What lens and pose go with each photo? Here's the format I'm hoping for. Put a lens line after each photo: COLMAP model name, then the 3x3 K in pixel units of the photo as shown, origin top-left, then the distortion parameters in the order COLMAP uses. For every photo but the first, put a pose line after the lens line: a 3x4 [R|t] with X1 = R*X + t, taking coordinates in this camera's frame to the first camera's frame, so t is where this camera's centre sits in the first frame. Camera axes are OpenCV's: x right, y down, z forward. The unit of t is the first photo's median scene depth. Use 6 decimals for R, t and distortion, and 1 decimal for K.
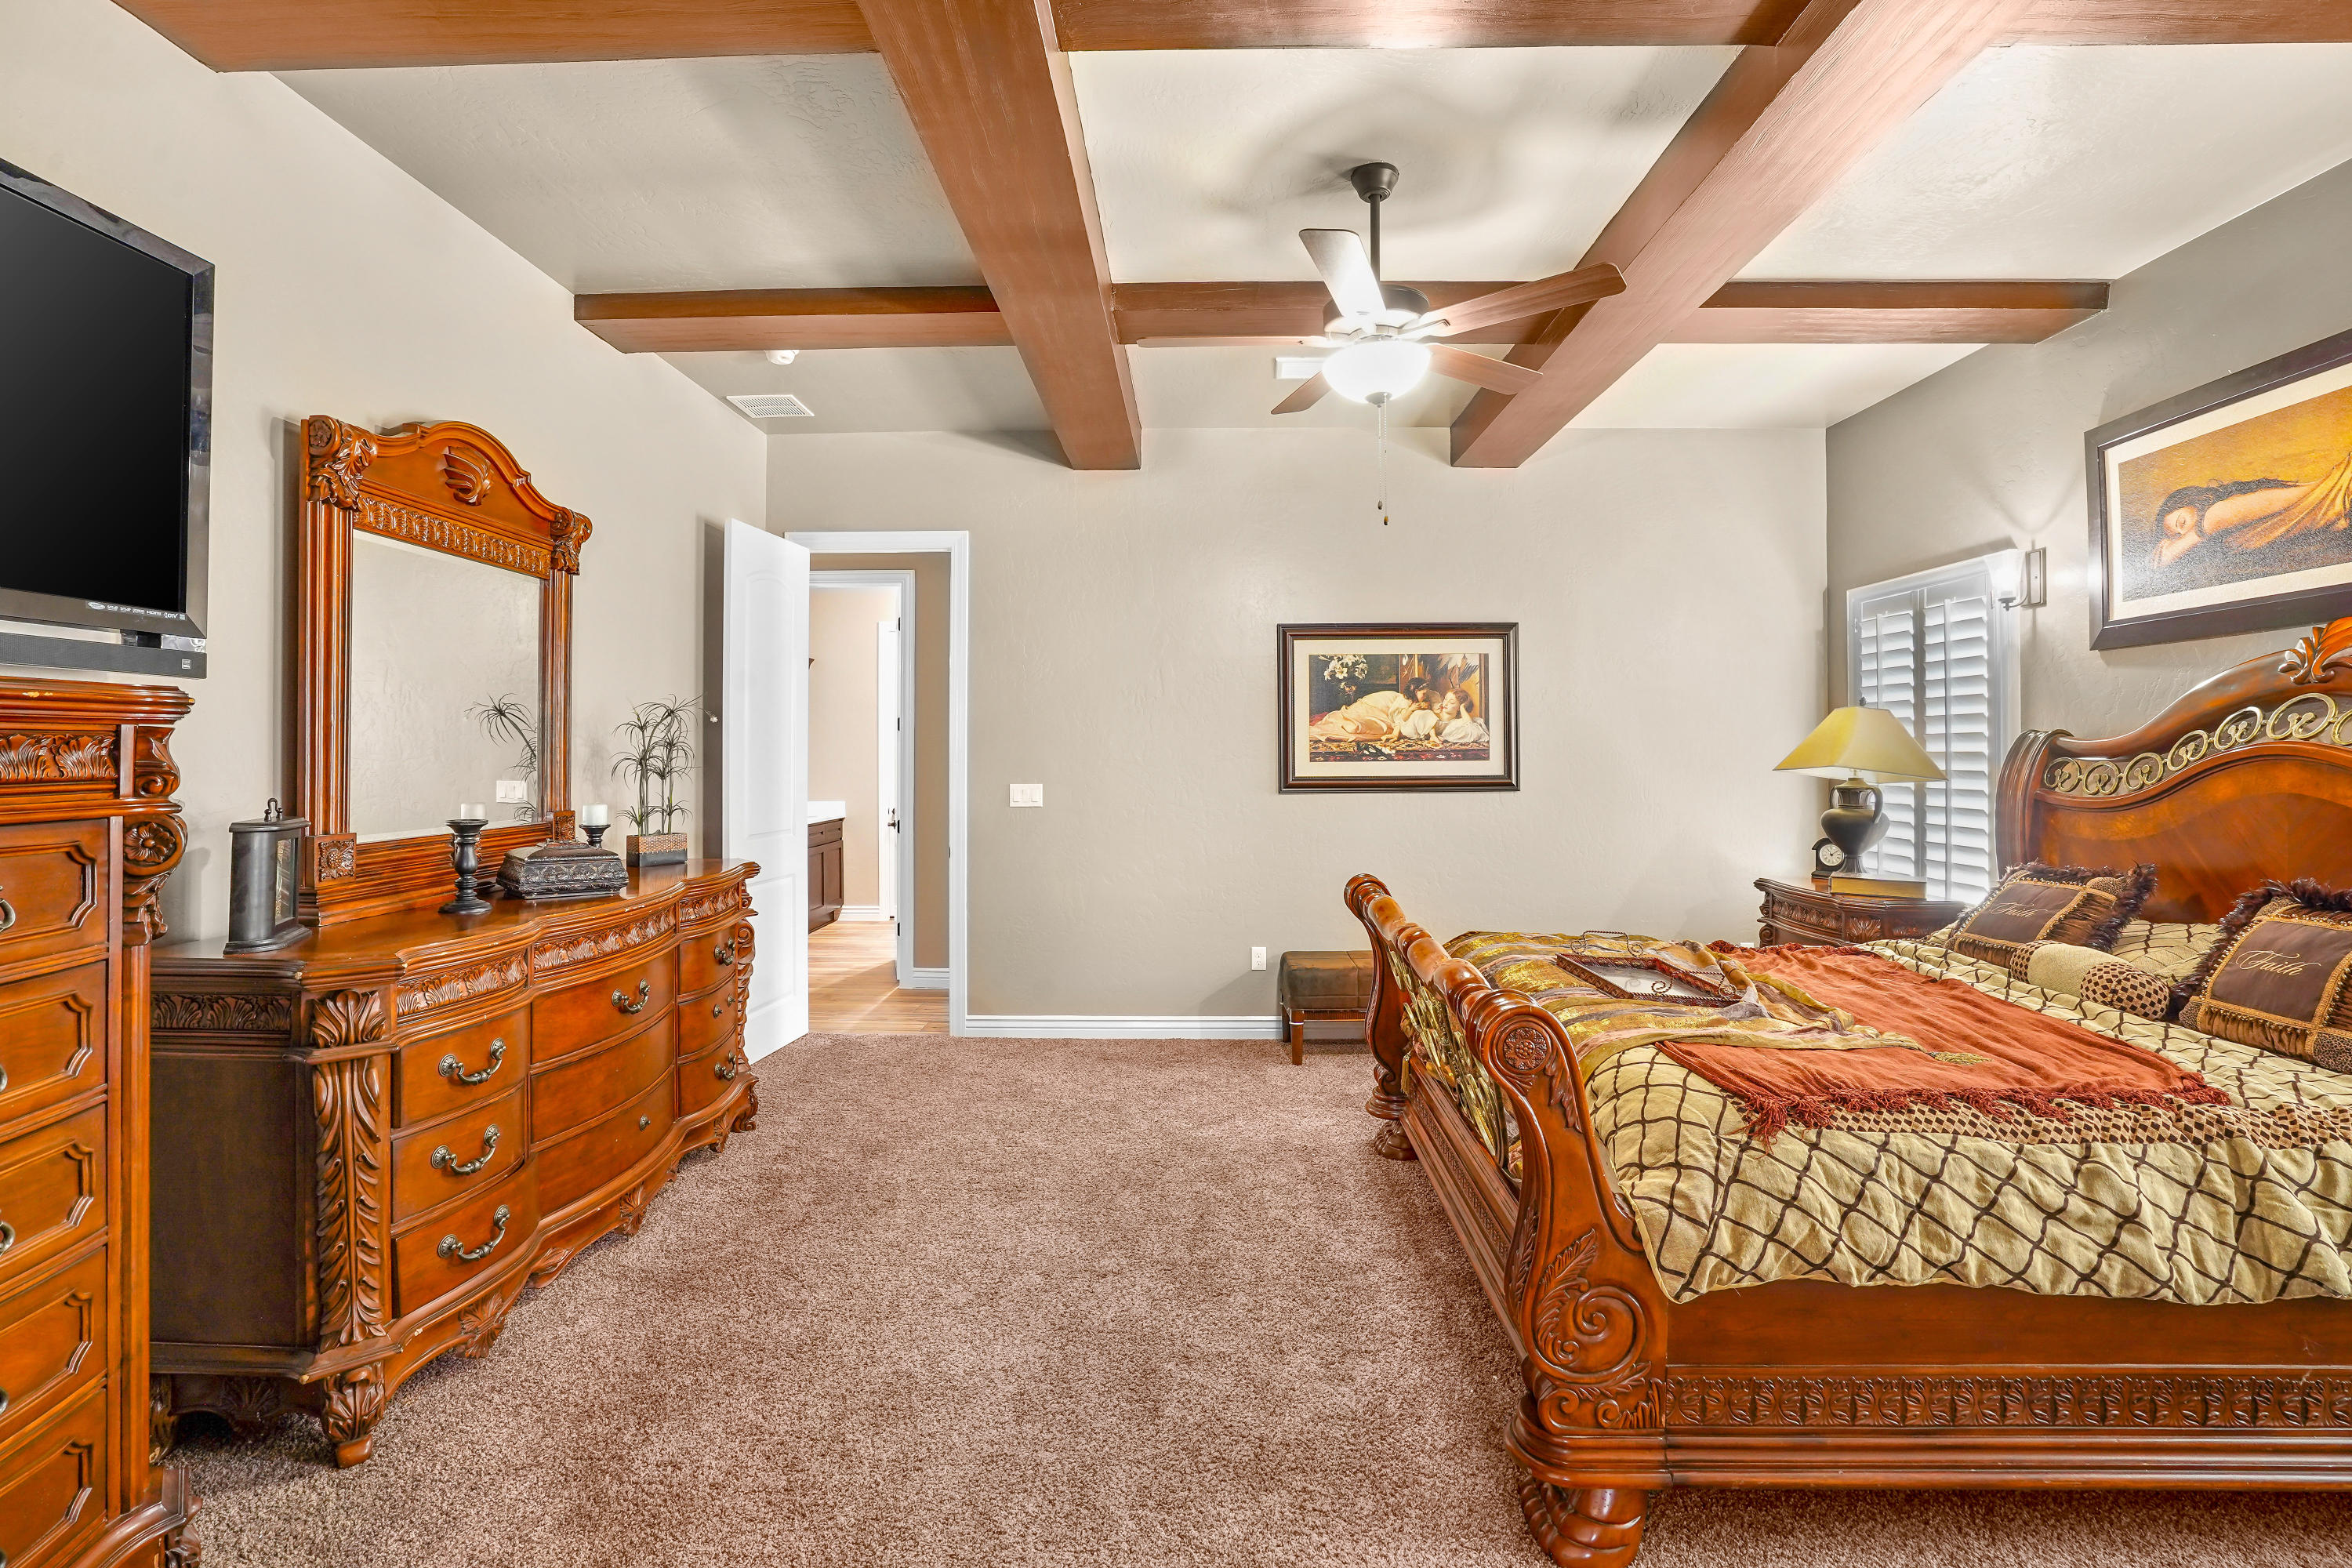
lens RADIAL K [[1093.8, 0, 1199.5], [0, 1093.8, 740.1], [0, 0, 1]] dist [-0.050003, 0.008791]
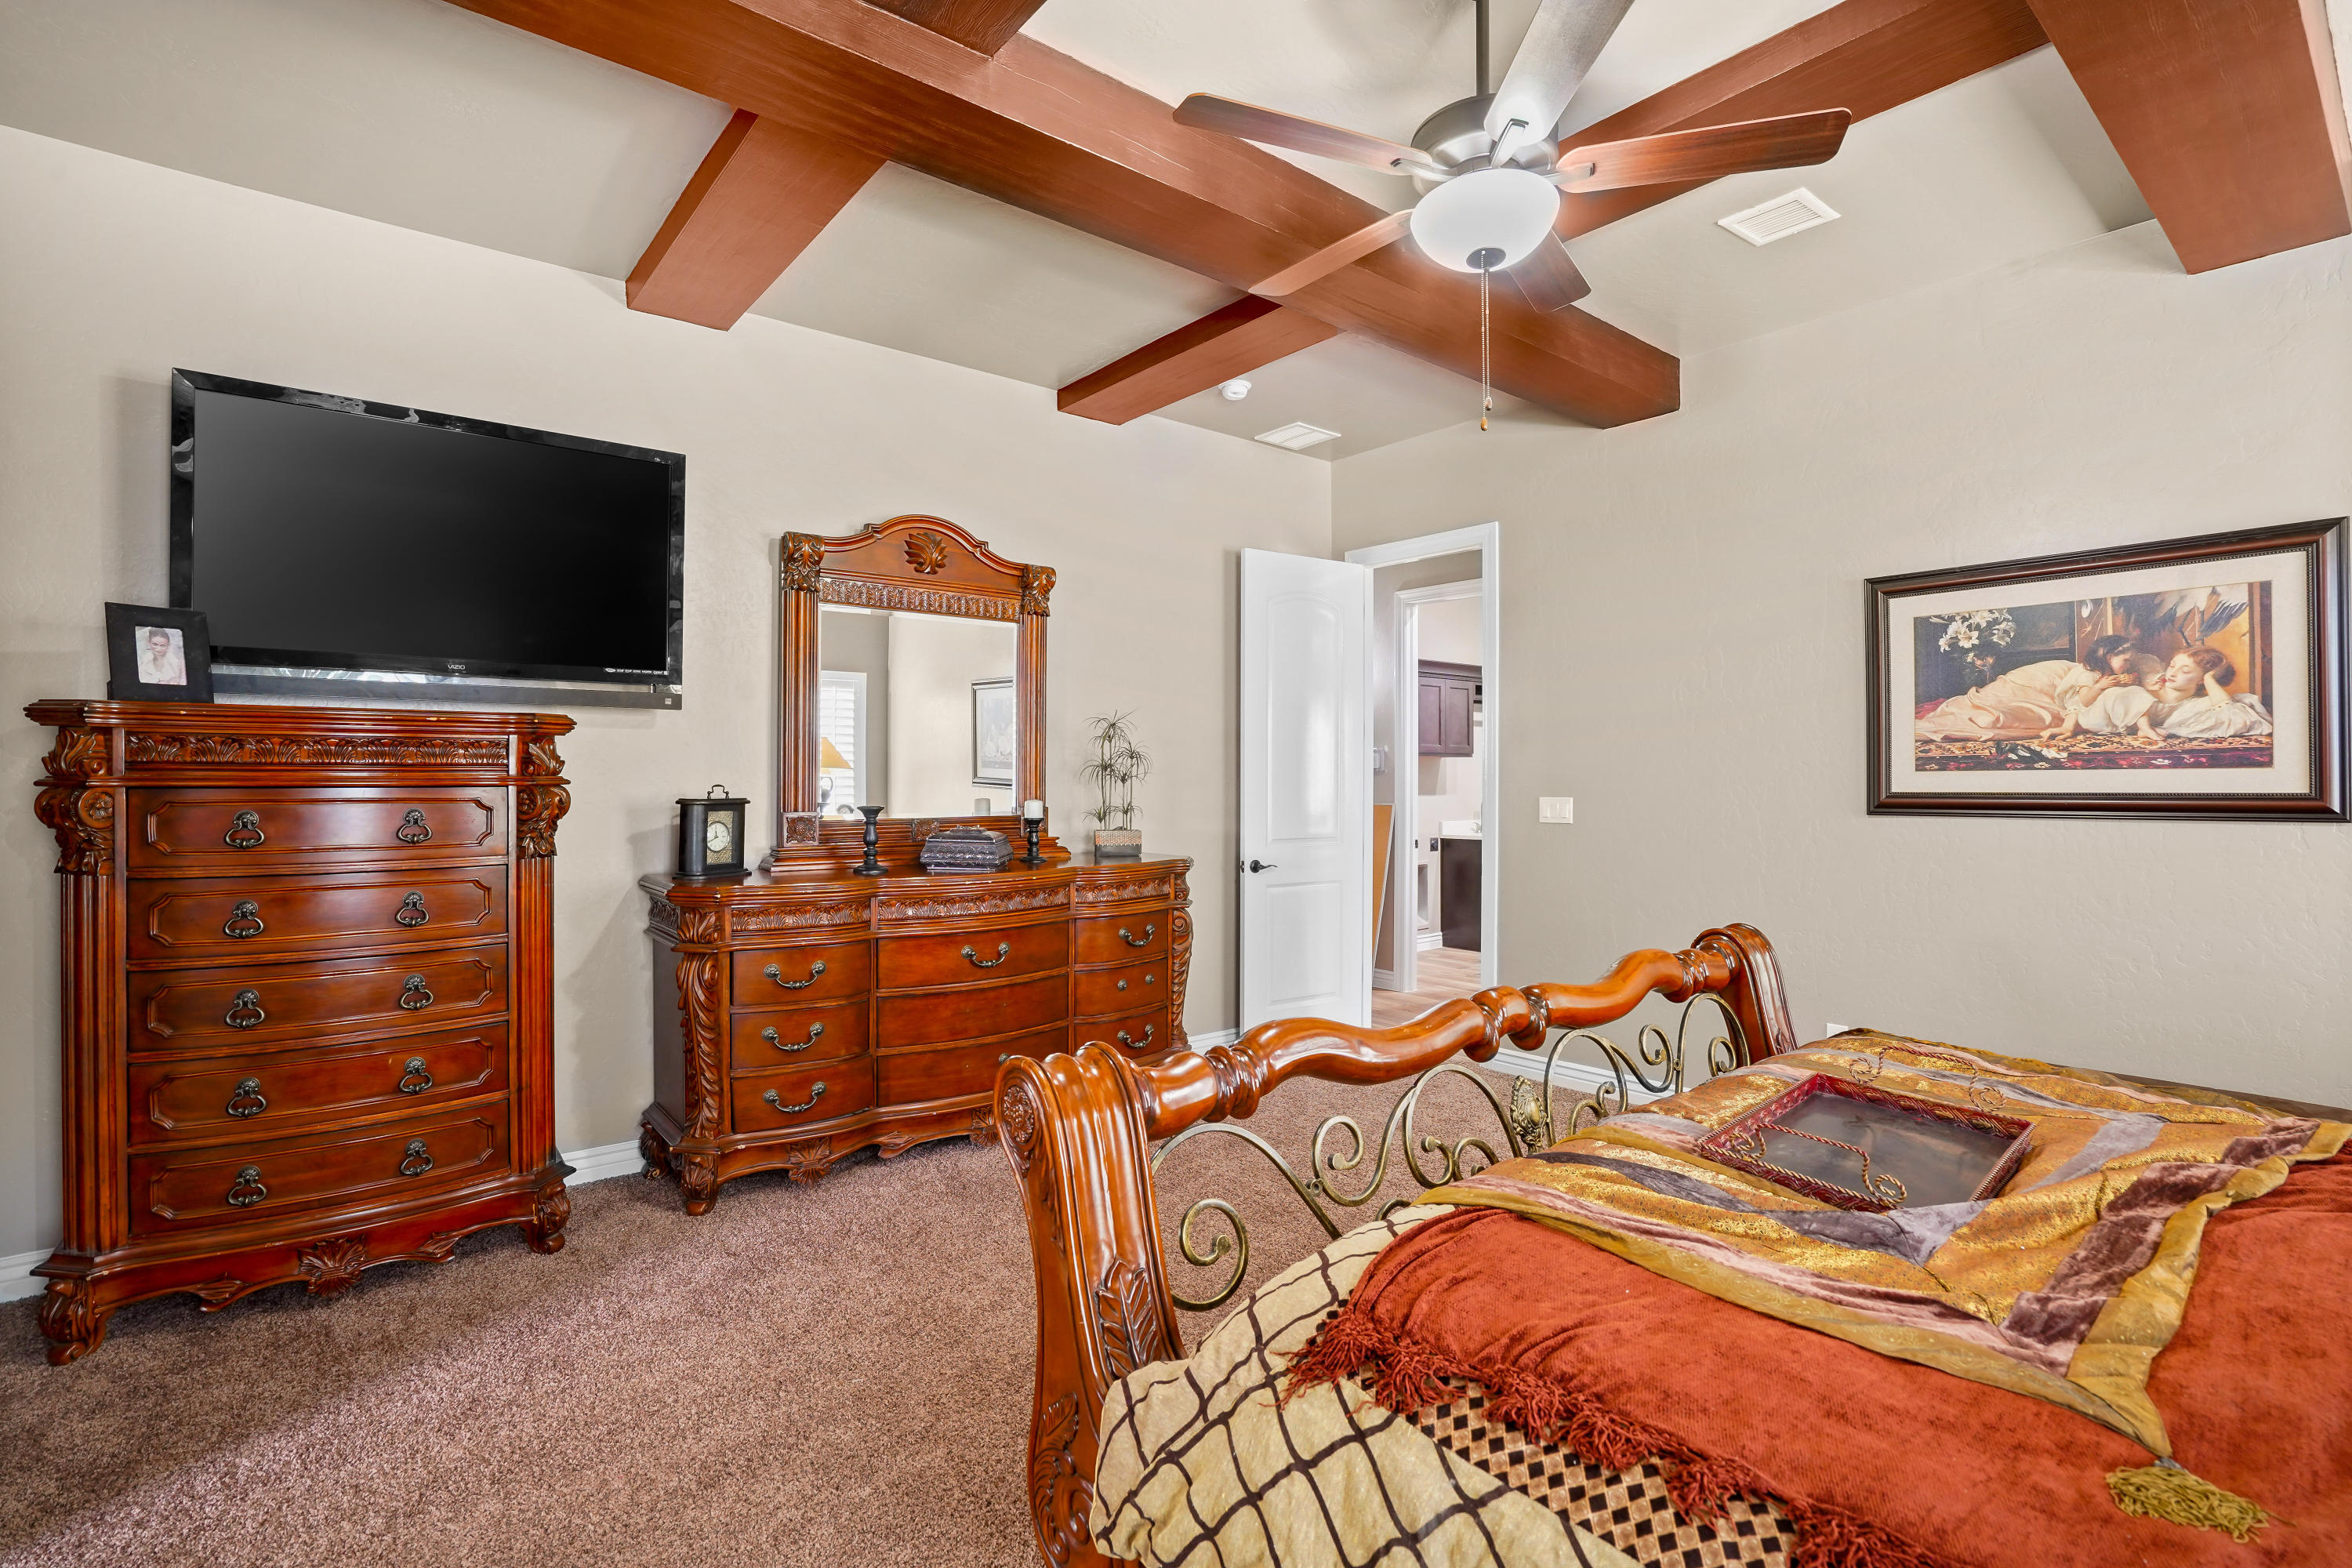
lens RADIAL K [[1093.8, 0, 1177.6], [0, 1093.8, 781.3], [0, 0, 1]] dist [-0.050003, 0.008791]
pose [[0.641520, 0.002742, -0.767101, 0.321440], [0.007300, 0.999927, 0.009679, 0.016409], [0.767071, -0.011809, 0.641453, 0.205053]]
